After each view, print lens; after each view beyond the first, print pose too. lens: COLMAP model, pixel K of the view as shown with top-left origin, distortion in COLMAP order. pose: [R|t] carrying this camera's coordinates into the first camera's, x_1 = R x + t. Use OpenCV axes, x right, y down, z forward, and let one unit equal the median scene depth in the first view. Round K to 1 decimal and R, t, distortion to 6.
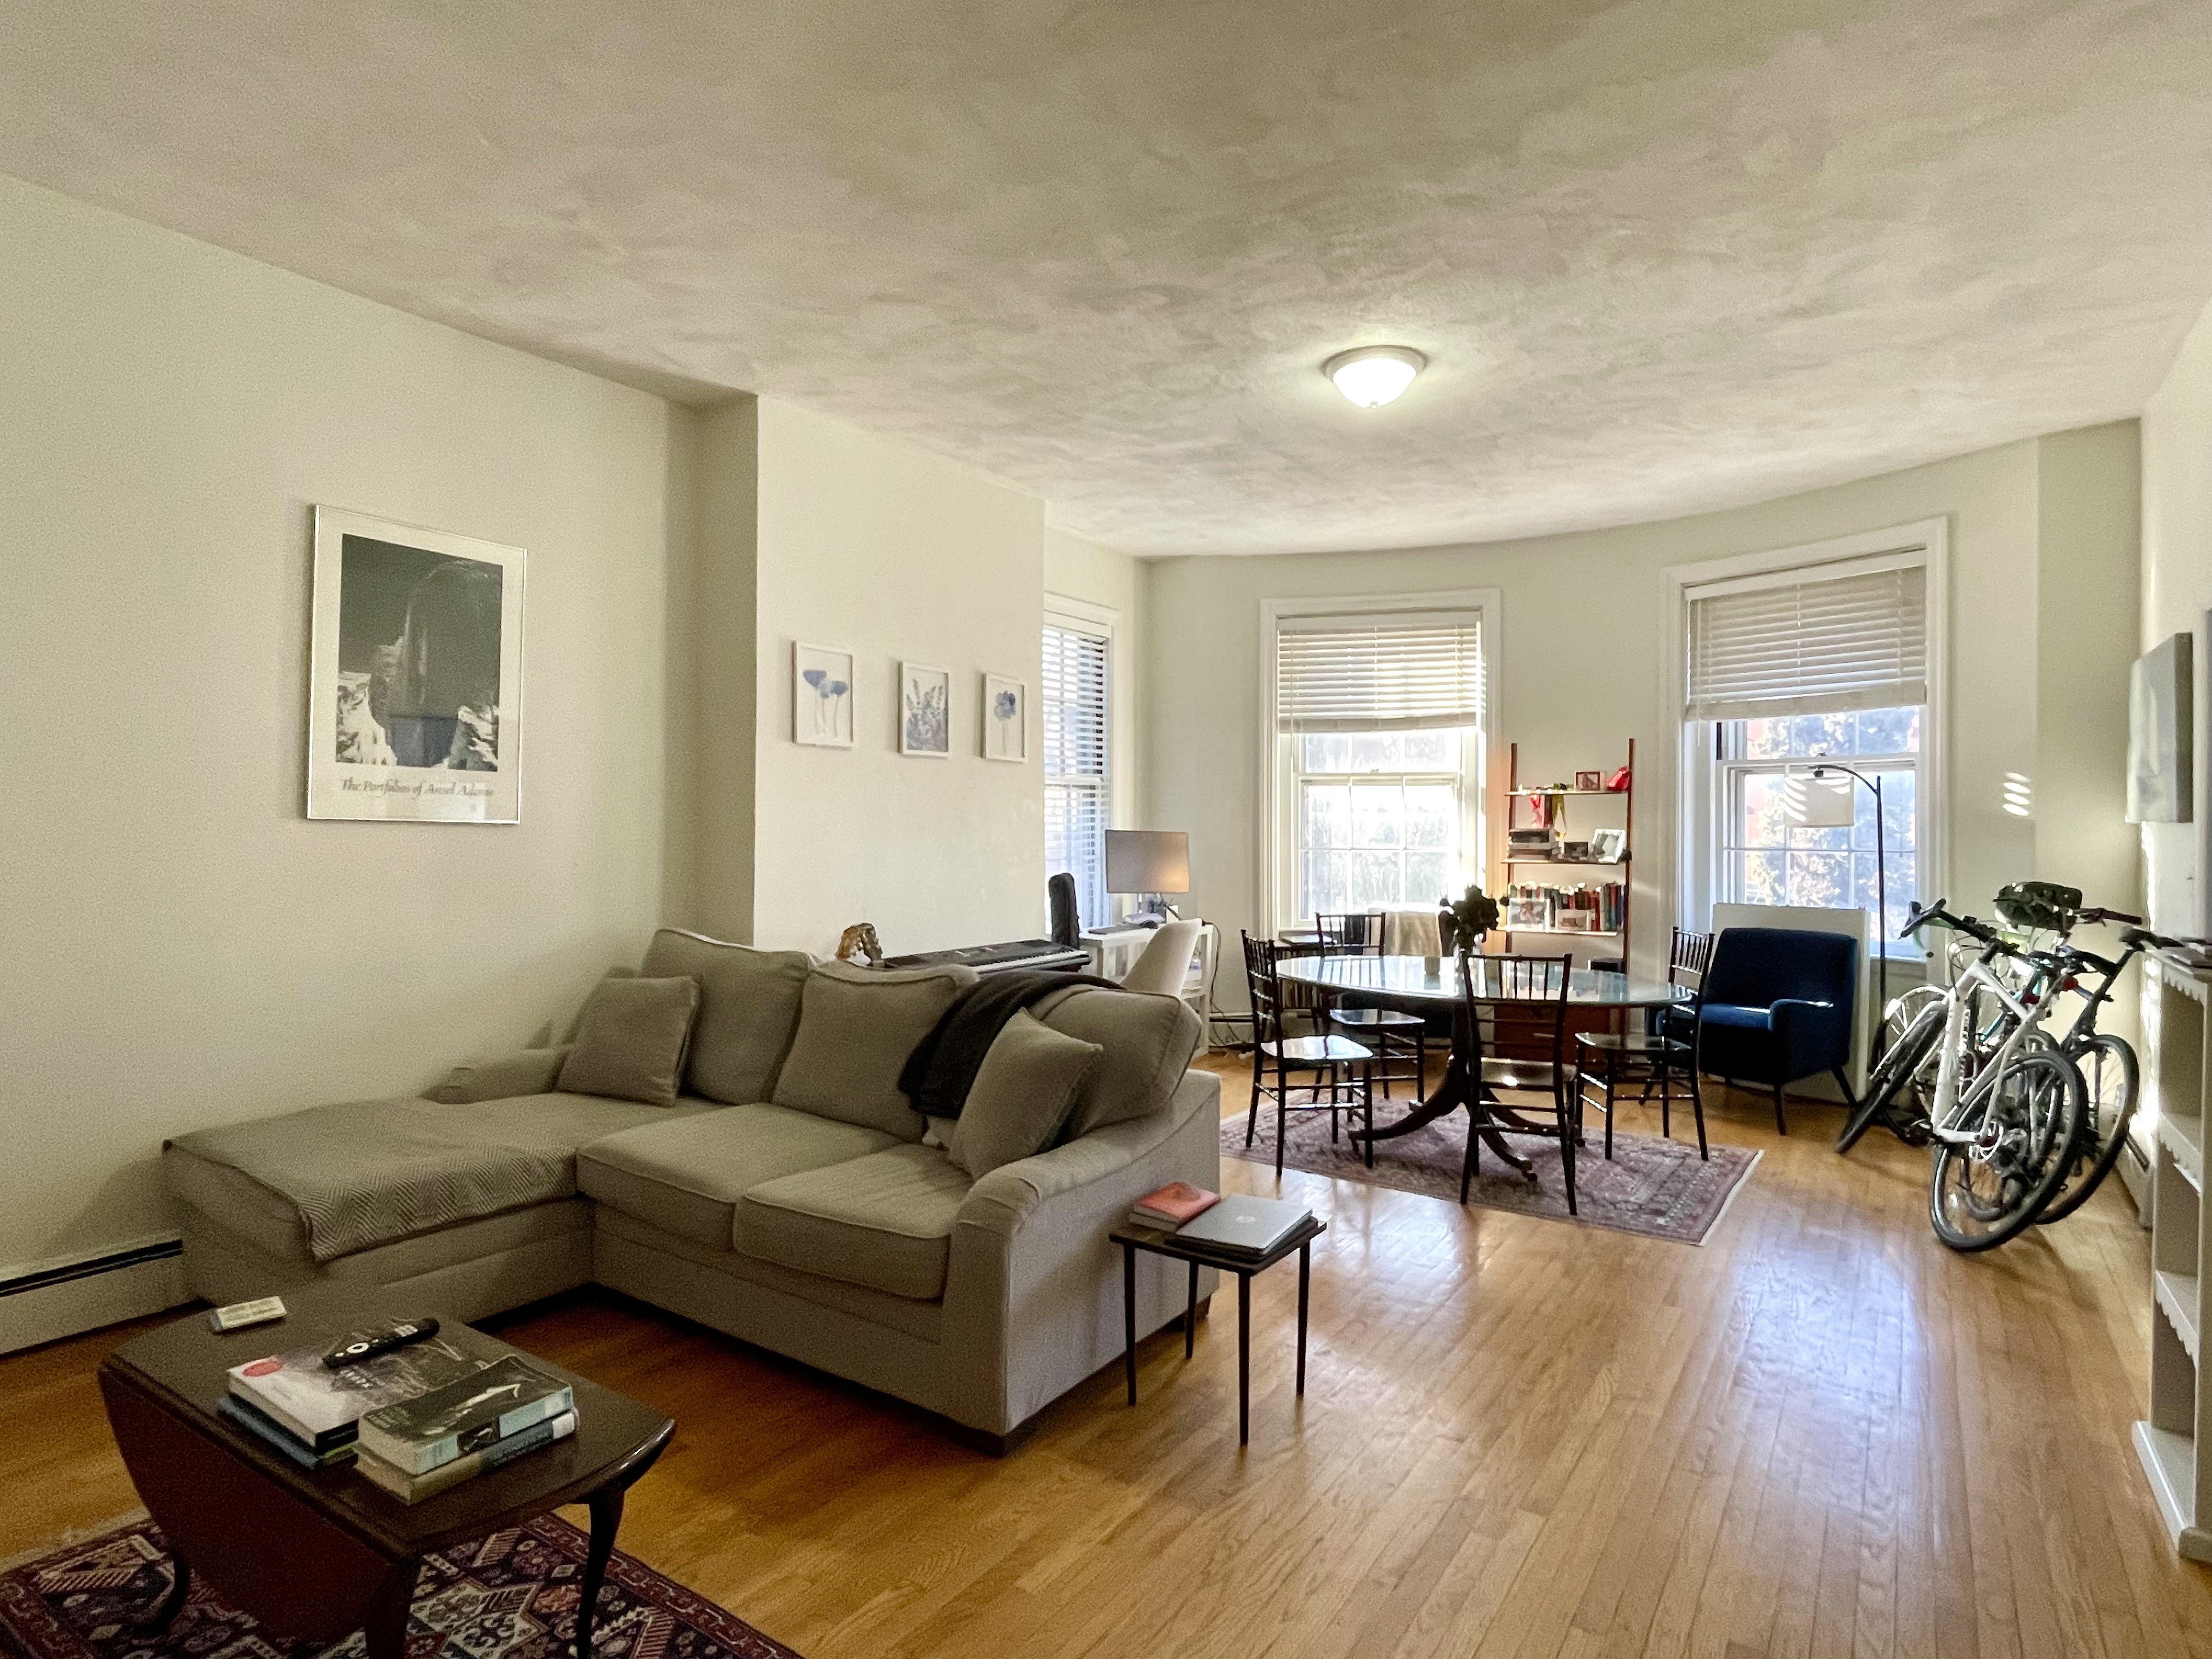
lens RADIAL K [[1216.7, 0, 1099.6], [0, 1216.7, 832.9], [0, 0, 1]] dist [-0.004038, -0.001645]
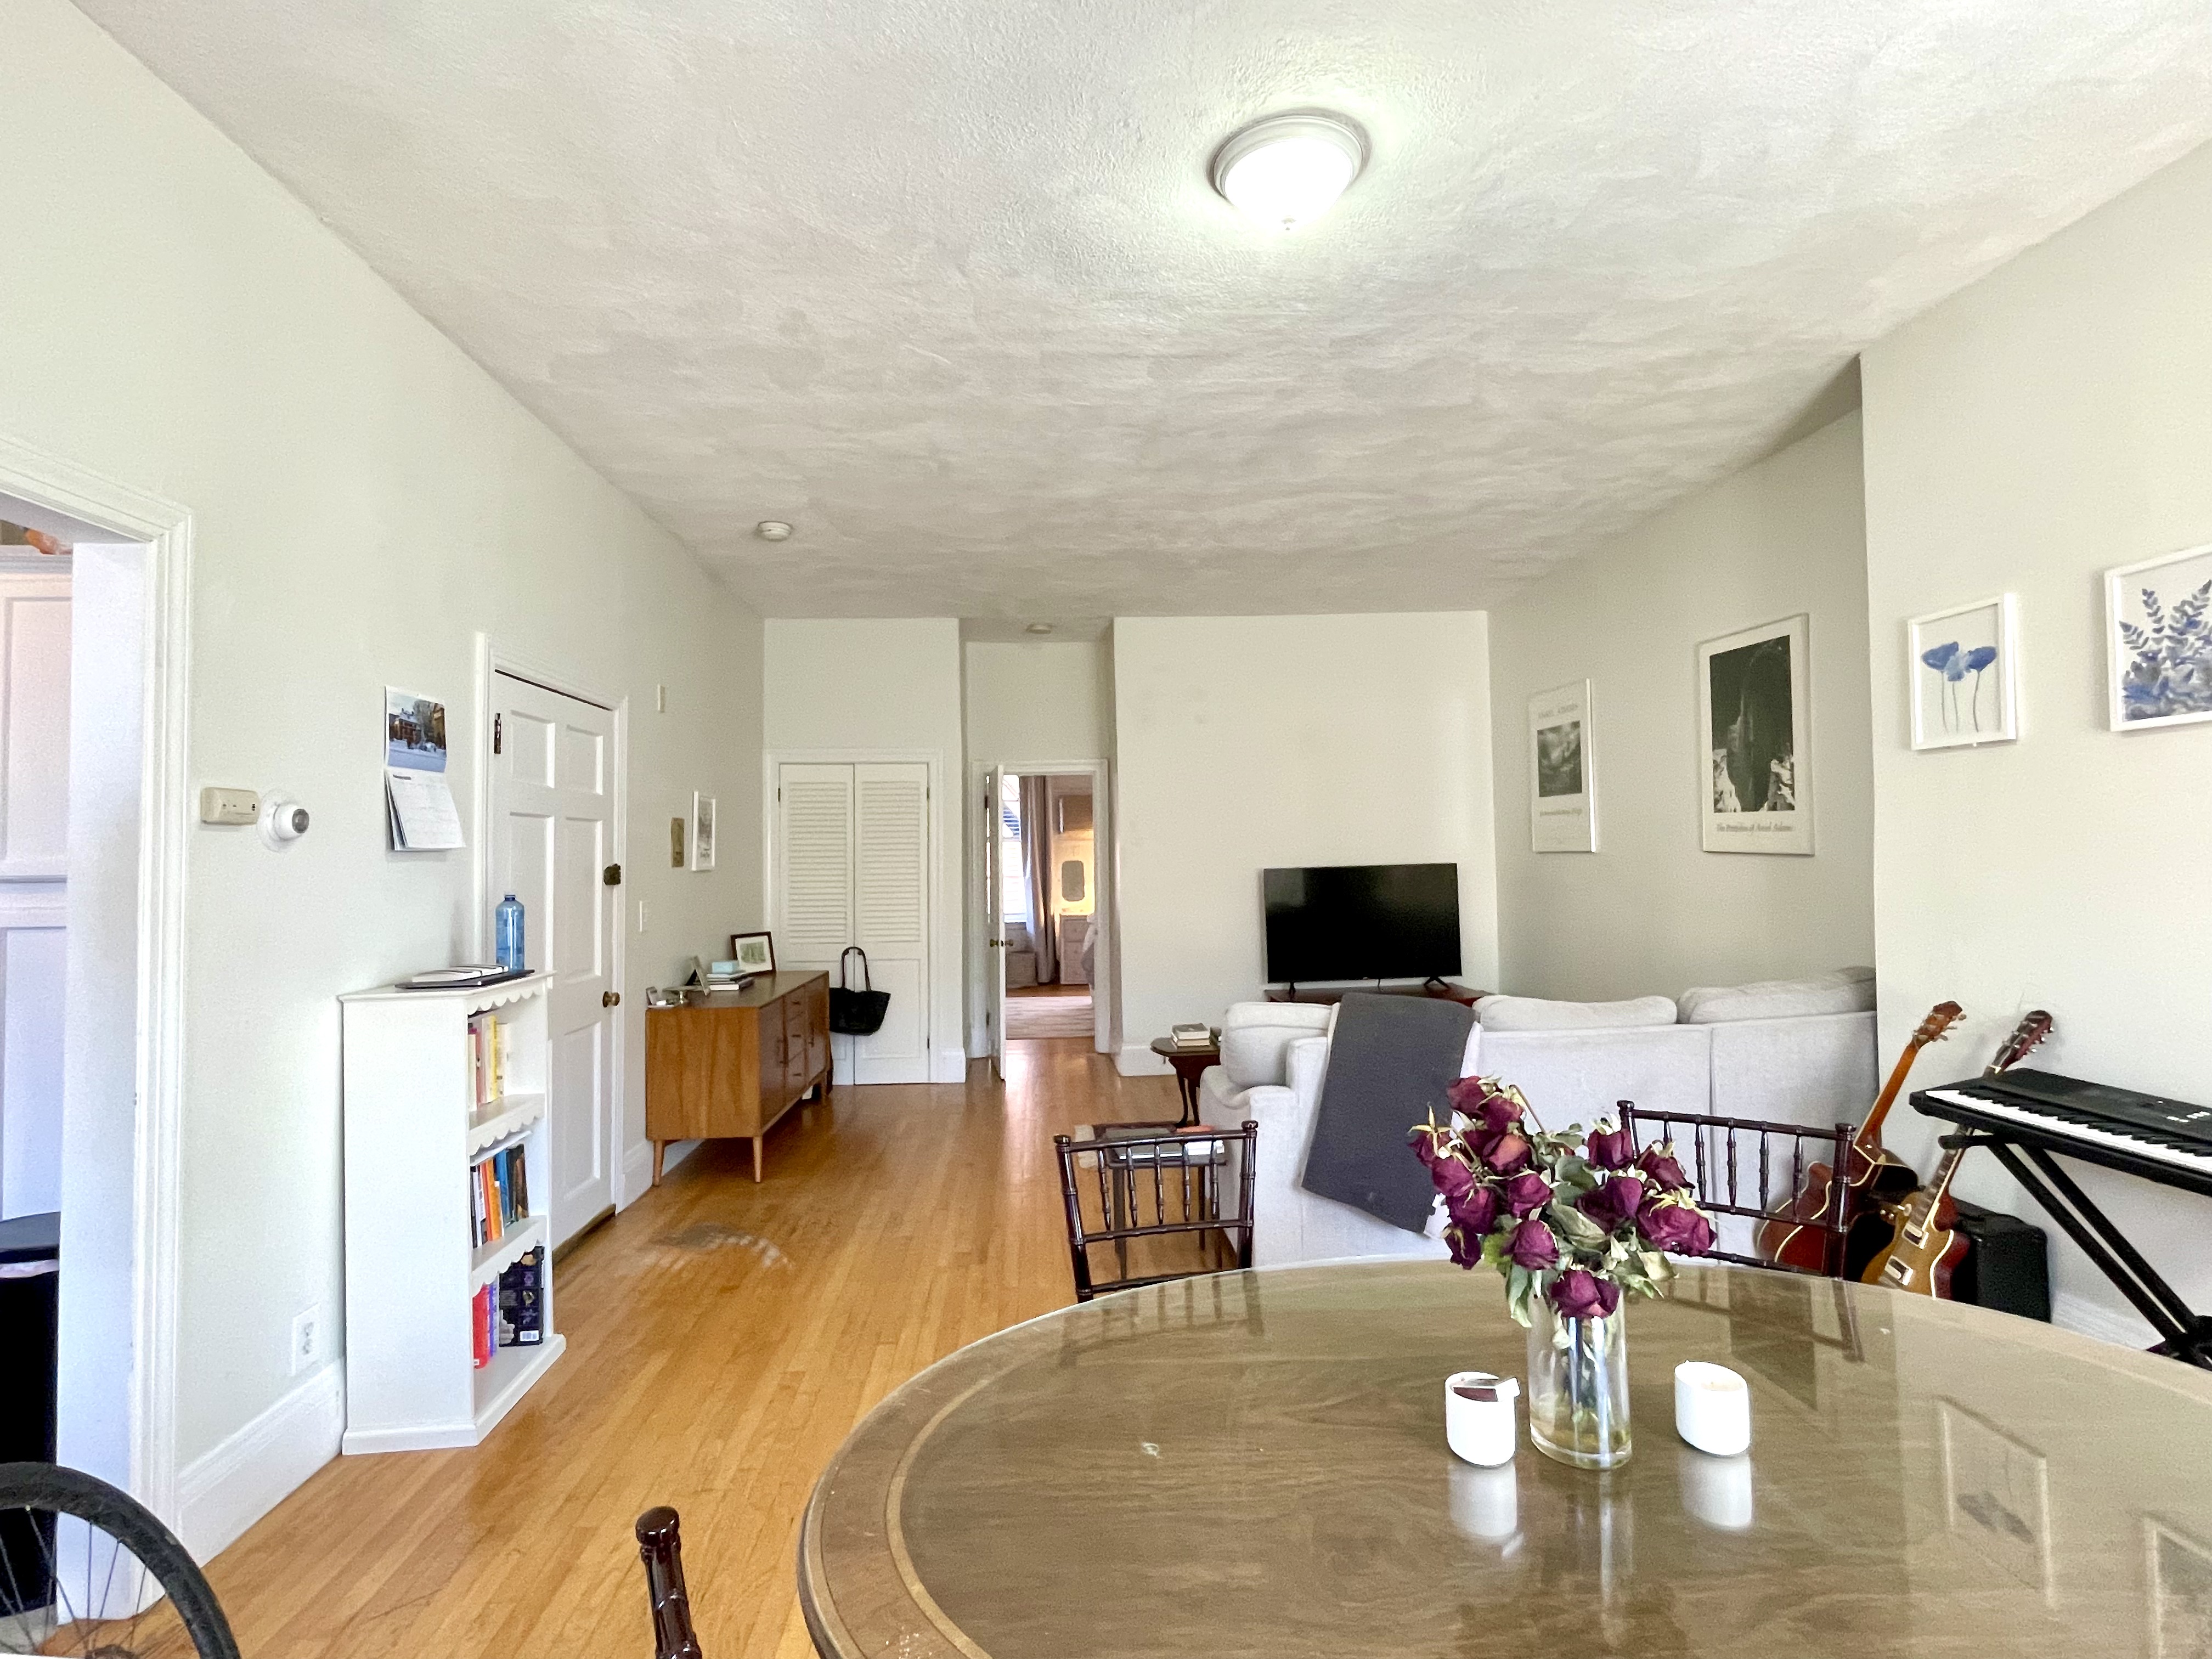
lens RADIAL K [[1072.2, 0, 1102.7], [0, 1072.2, 826.6], [0, 0, 1]] dist [-0.004513, 0.000796]
pose [[-0.793025, -0.006996, -0.609149, 0.609684], [0.008749, 0.999700, -0.022871, -0.015364], [0.609127, -0.023467, -0.792726, 1.297339]]
